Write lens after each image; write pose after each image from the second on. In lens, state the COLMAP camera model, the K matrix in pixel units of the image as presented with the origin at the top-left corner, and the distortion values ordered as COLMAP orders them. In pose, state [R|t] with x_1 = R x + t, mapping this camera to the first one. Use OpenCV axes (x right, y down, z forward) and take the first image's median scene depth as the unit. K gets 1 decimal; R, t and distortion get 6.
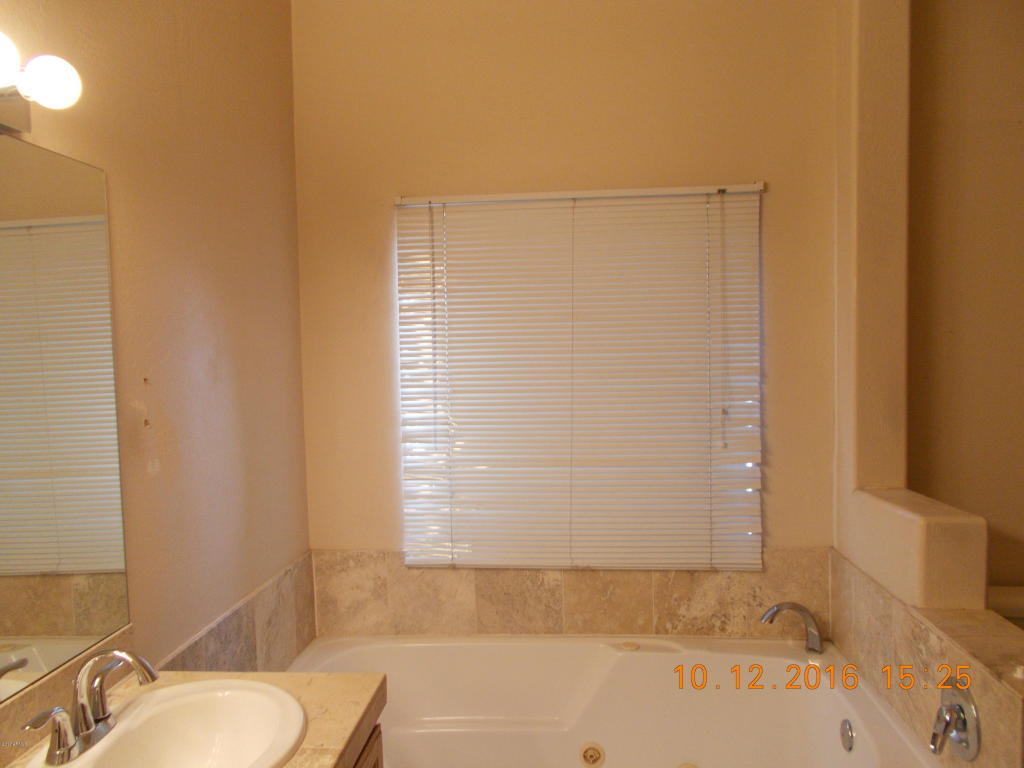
lens RADIAL K [[777.2, 0, 512.7], [0, 777.2, 385.8], [0, 0, 1]] dist [-0.006414, -0.003659]
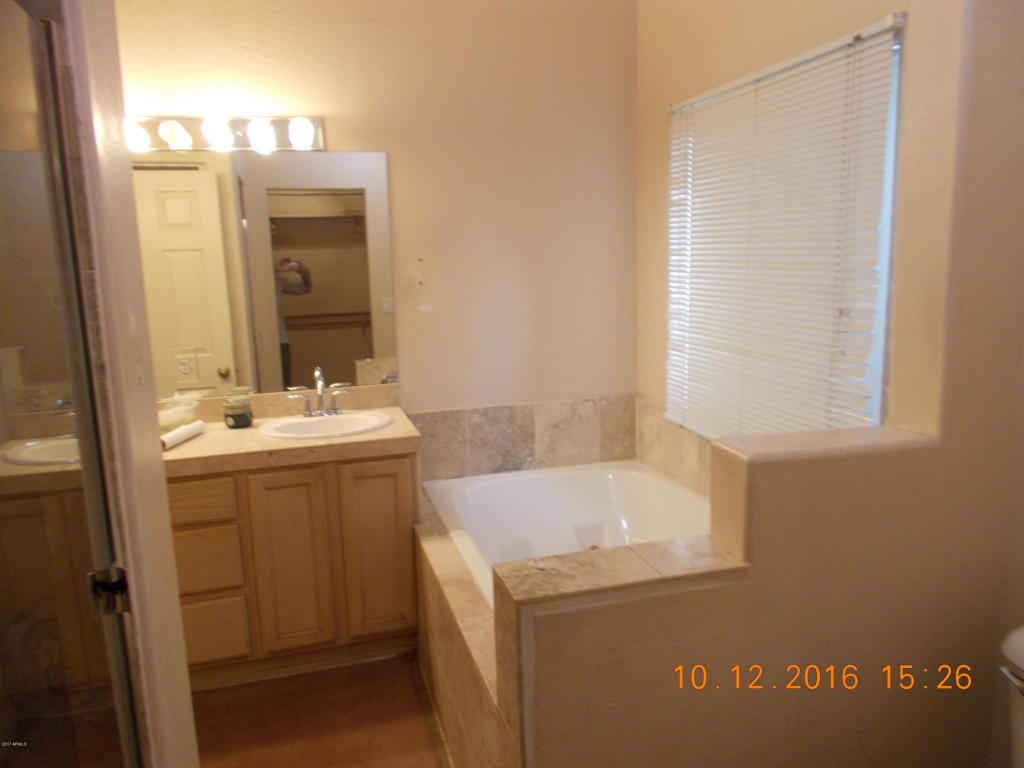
lens RADIAL K [[777.2, 0, 506.4], [0, 777.2, 388.1], [0, 0, 1]] dist [-0.006414, -0.003659]
pose [[0.341669, 0.175385, -0.923310, 0.911314], [-0.024382, 0.983756, 0.177845, -0.027797], [0.939504, -0.038252, 0.340395, 0.360339]]
